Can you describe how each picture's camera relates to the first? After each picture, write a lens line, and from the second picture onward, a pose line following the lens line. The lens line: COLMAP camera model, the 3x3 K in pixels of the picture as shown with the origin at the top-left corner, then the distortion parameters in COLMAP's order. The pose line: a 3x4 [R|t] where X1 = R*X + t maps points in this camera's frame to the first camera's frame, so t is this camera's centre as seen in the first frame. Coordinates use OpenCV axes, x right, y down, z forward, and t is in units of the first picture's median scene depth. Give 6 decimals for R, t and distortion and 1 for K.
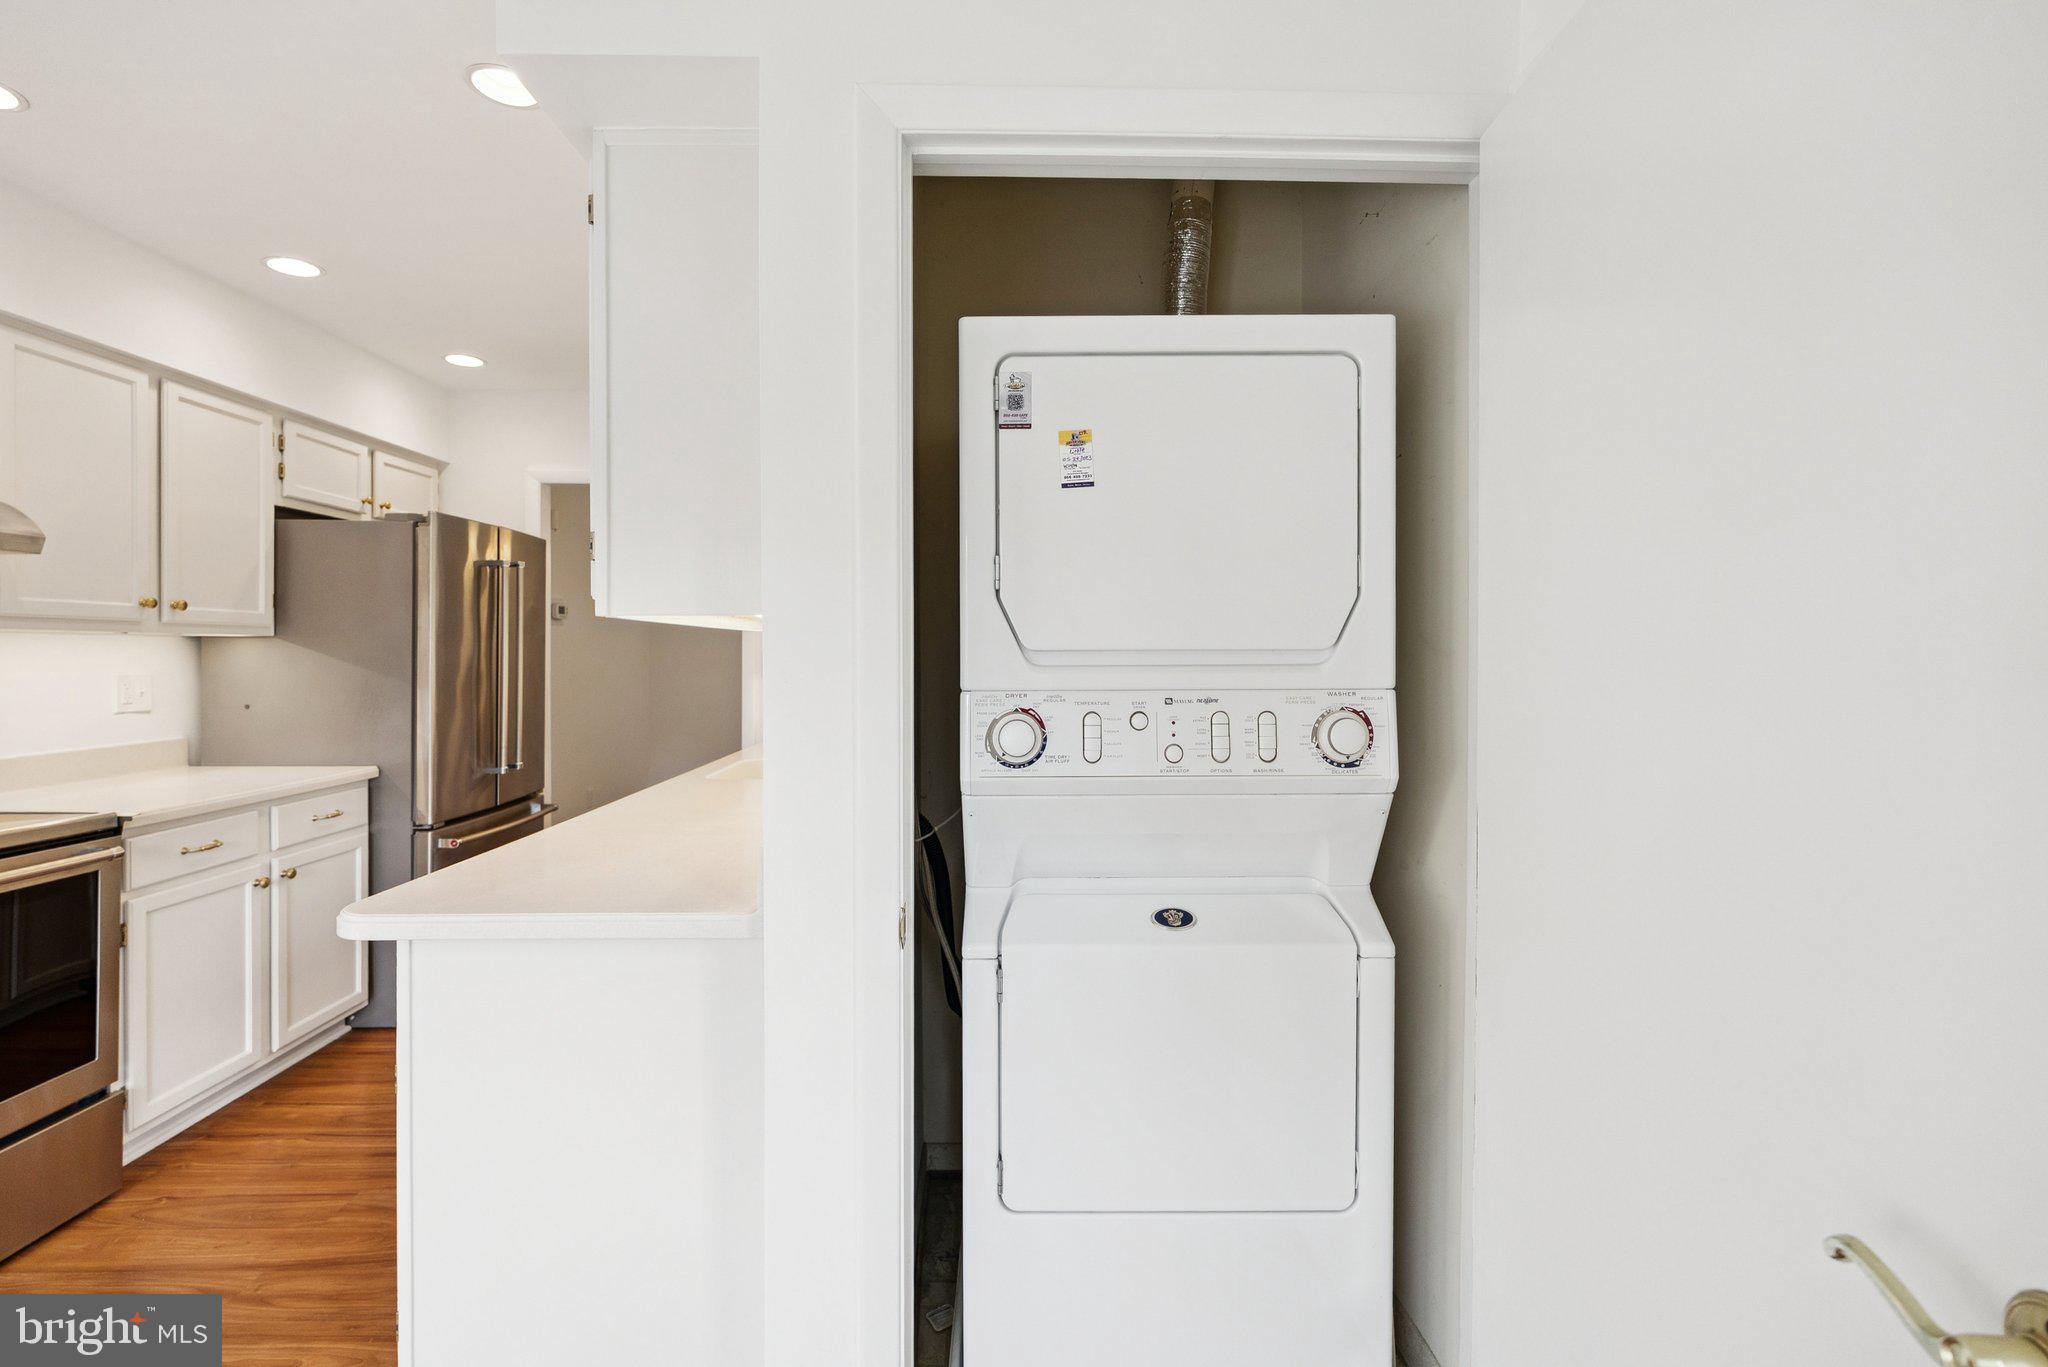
lens RADIAL K [[916.8, 0, 1025.8], [0, 916.8, 654.4], [0, 0, 1]] dist [-0.000311, -0.000041]
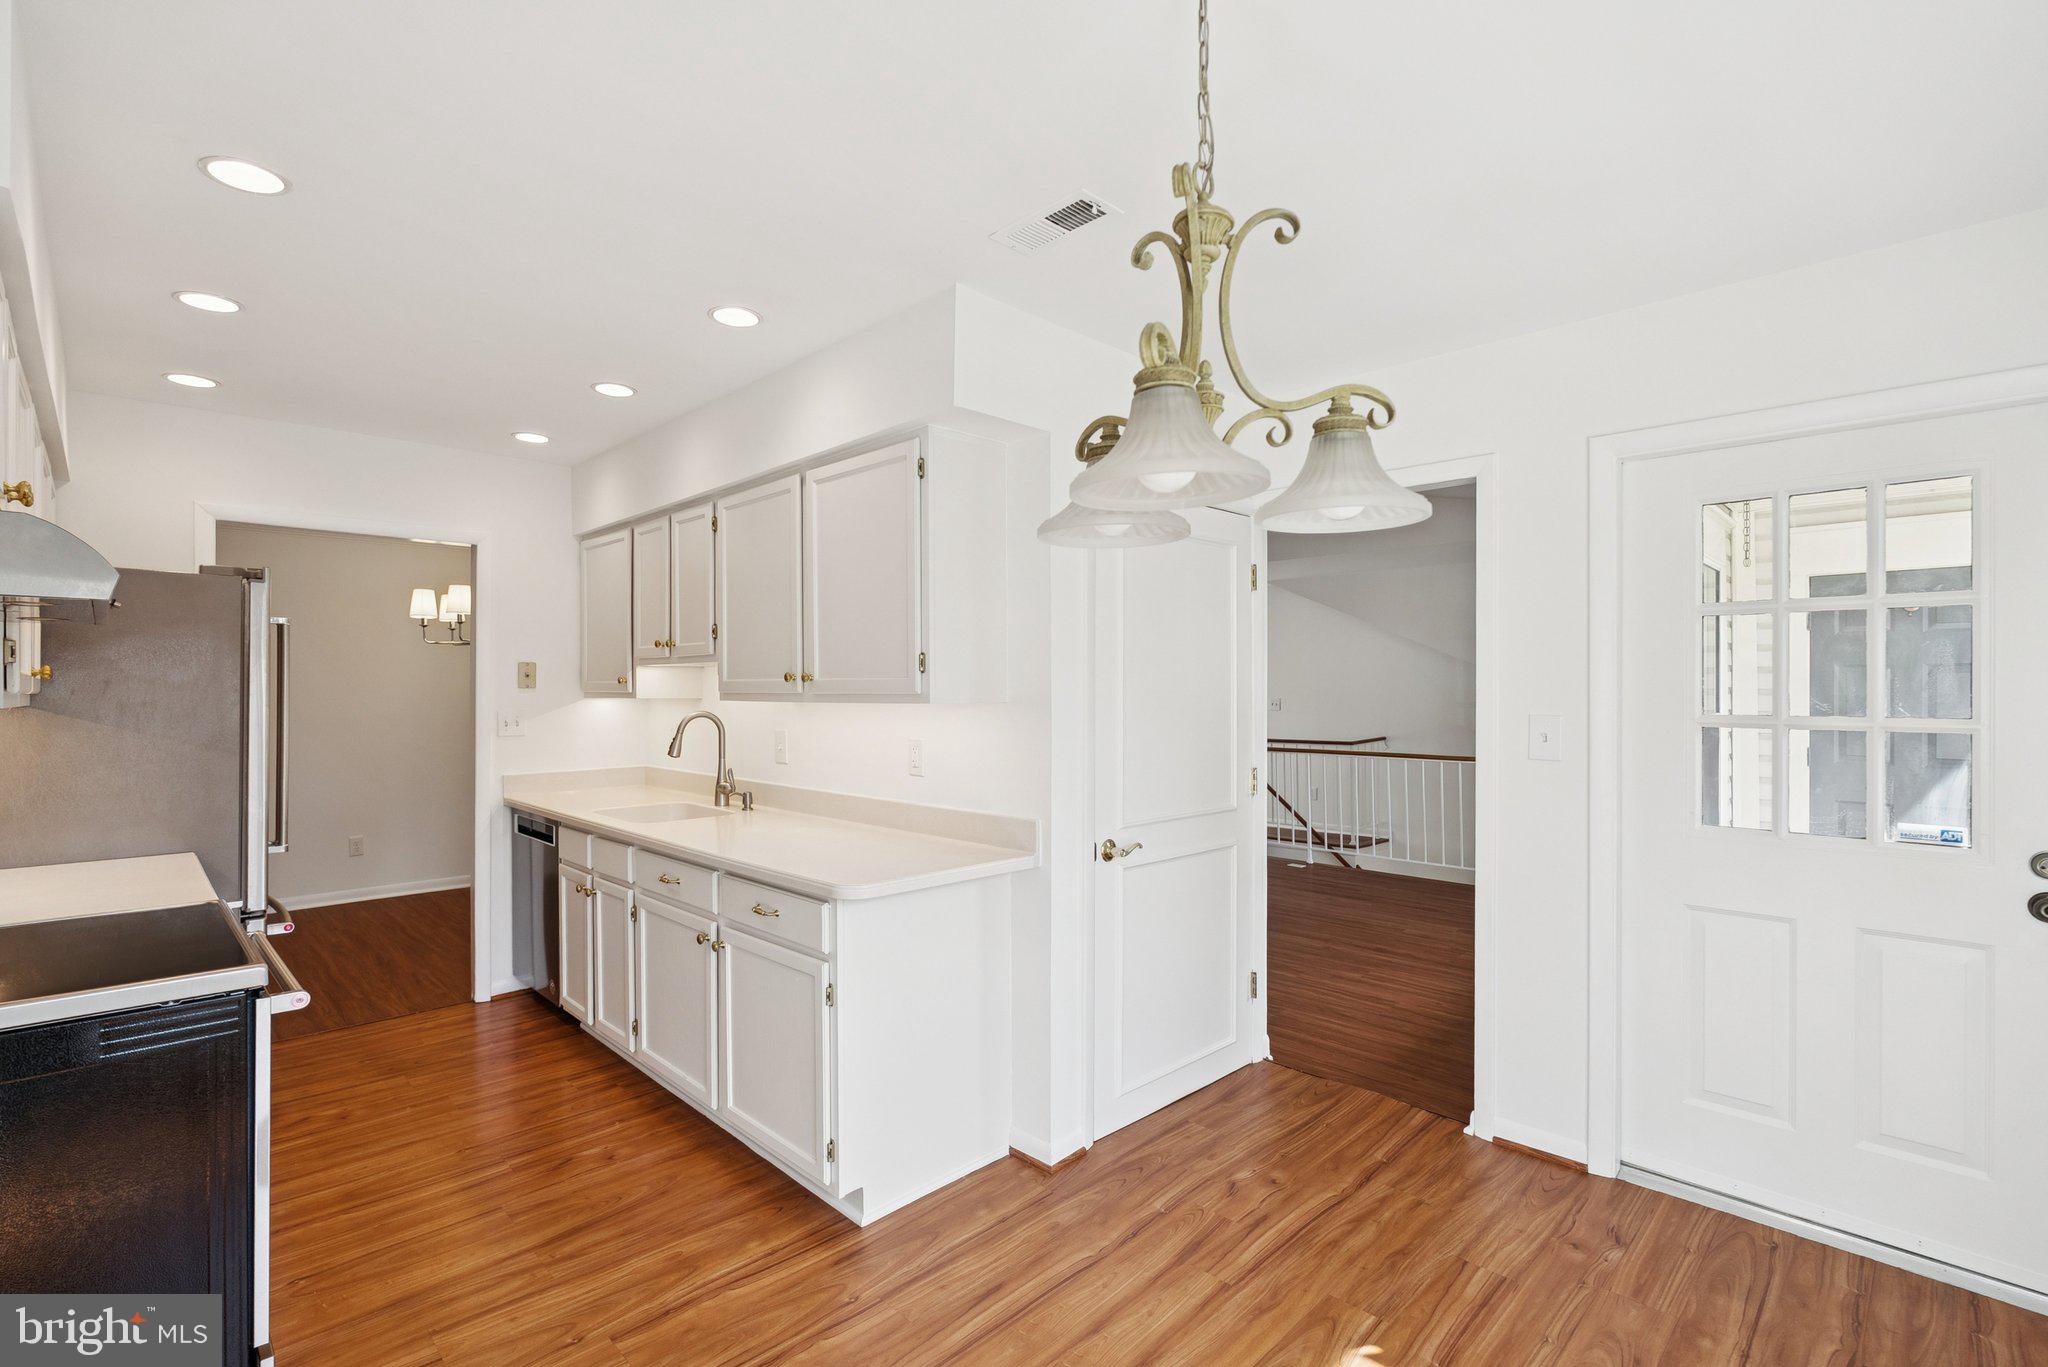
lens RADIAL K [[916.8, 0, 1023.9], [0, 916.8, 693.5], [0, 0, 1]] dist [-0.000311, -0.000041]
pose [[0.731306, -0.003494, 0.682041, -0.726180], [0.004439, 0.999990, 0.000364, -0.026587], [-0.682035, 0.002761, 0.731314, -0.182785]]
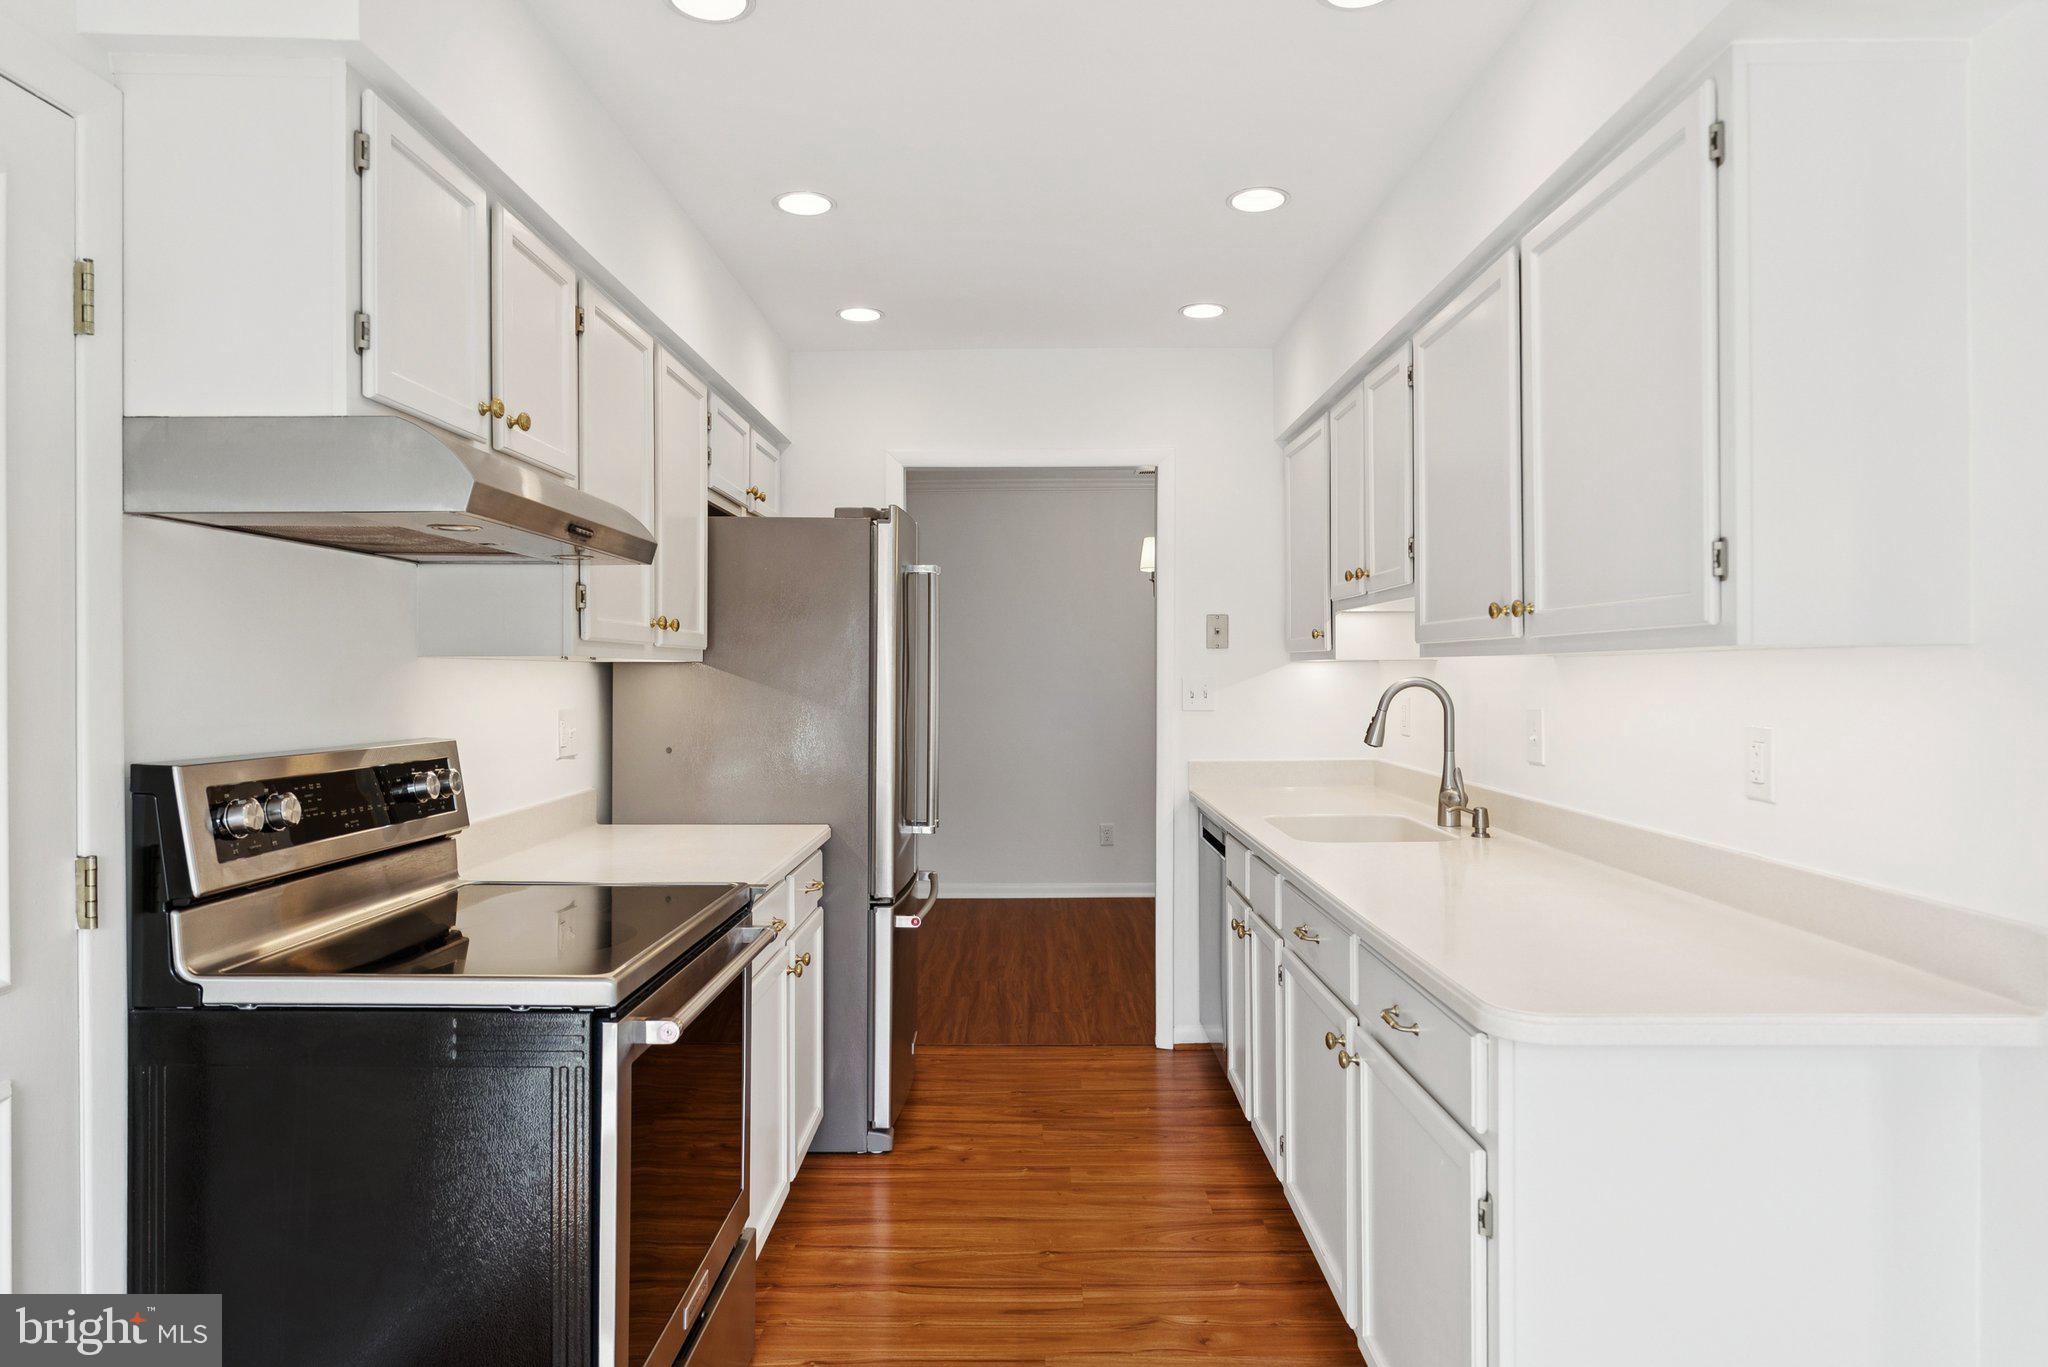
lens RADIAL K [[1185.5, 0, 1025.1], [0, 1185.5, 677.1], [0, 0, 1]] dist [-0.000388, 0.001718]
pose [[0.999307, -0.004809, -0.036913, -0.499644], [0.004827, 0.999988, 0.000412, -0.005820], [0.036911, -0.000590, 0.999318, -0.023917]]
